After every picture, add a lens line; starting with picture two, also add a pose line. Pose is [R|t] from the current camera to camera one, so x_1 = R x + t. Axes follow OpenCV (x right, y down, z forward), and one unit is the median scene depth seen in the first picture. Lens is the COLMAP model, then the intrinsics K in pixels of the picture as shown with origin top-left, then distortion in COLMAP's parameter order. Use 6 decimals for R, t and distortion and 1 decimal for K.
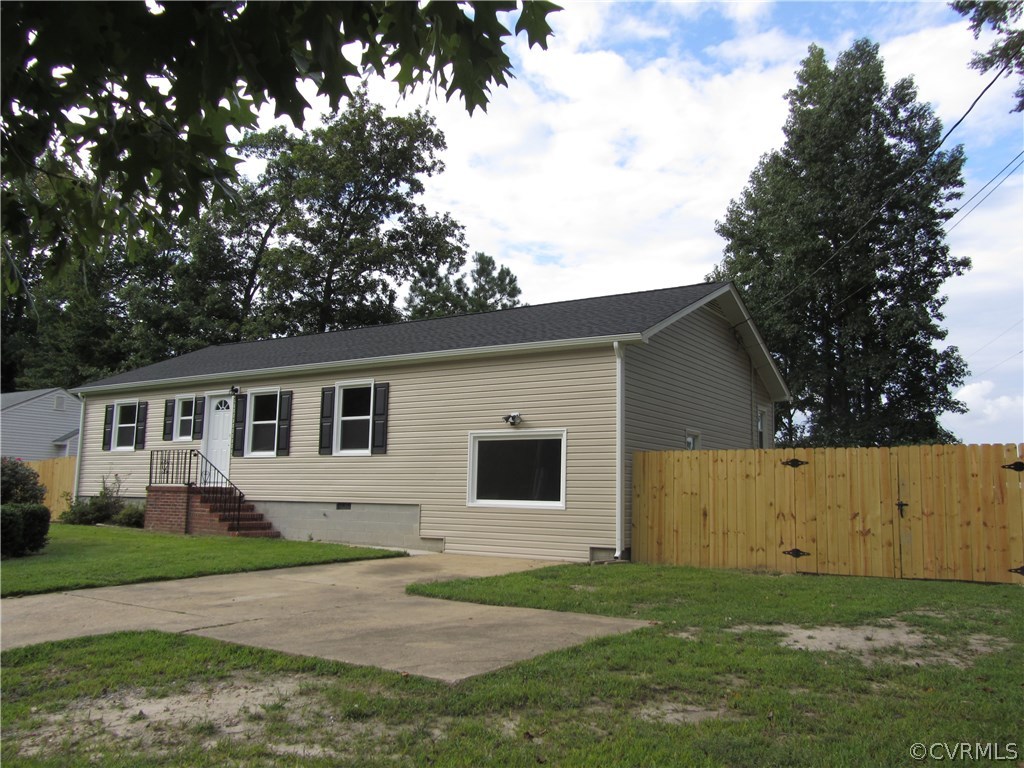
lens RADIAL K [[851.0, 0, 512.0], [0, 851.0, 384.0], [0, 0, 1]] dist [-0.025035, -0.001997]
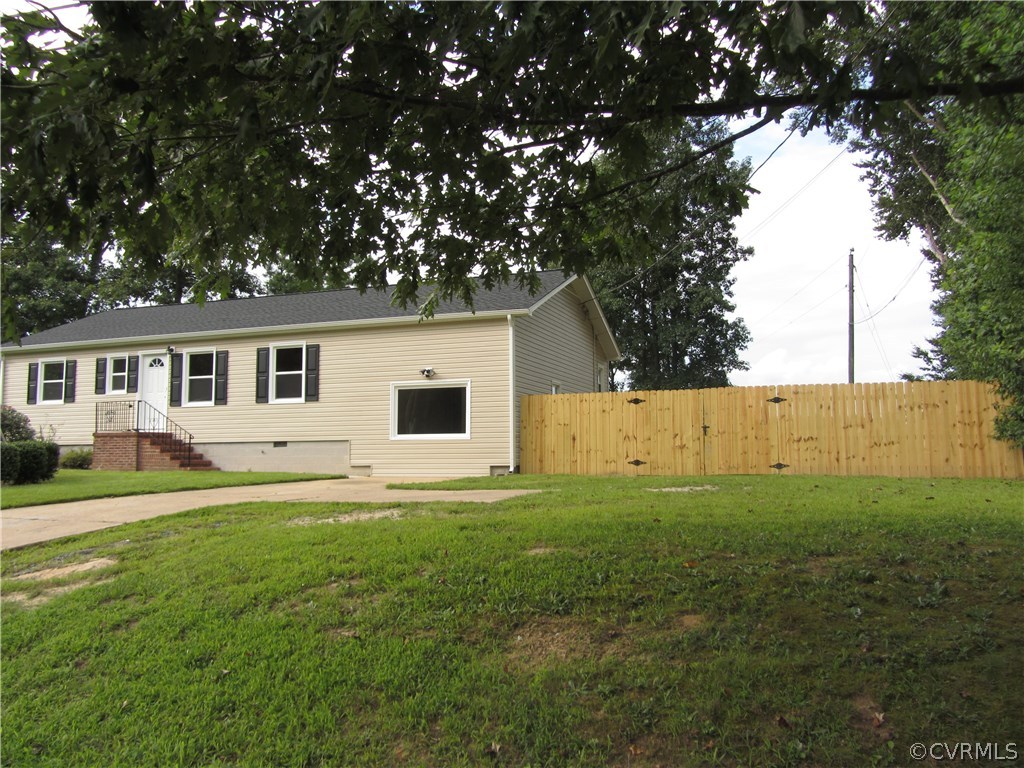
lens RADIAL K [[851.0, 0, 512.0], [0, 851.0, 384.0], [0, 0, 1]] dist [-0.025035, -0.001997]
pose [[0.976233, -0.004091, 0.216685, -0.125659], [-0.005281, 0.999076, 0.042656, 0.002112], [-0.216660, -0.042787, 0.975309, -0.246003]]
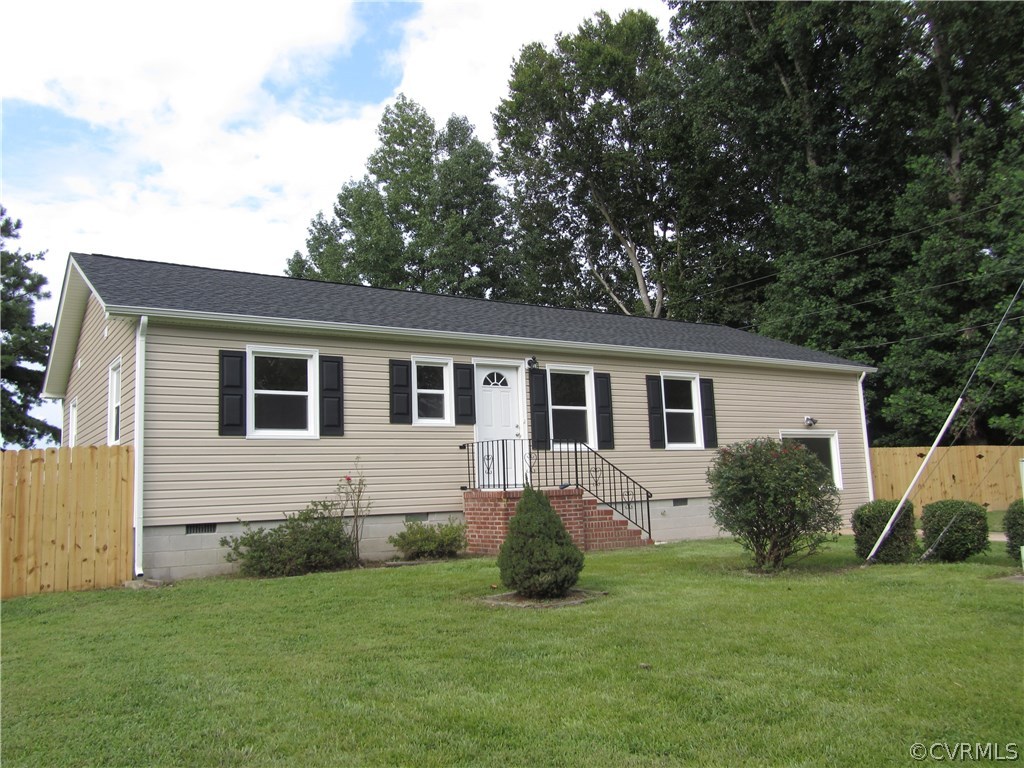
lens RADIAL K [[851.0, 0, 512.0], [0, 851.0, 384.0], [0, 0, 1]] dist [-0.025035, -0.001997]
pose [[0.385854, 0.079853, 0.919098, -1.071589], [-0.078646, 0.995468, -0.053471, 0.071201], [-0.919202, -0.051652, 0.390385, 0.742906]]
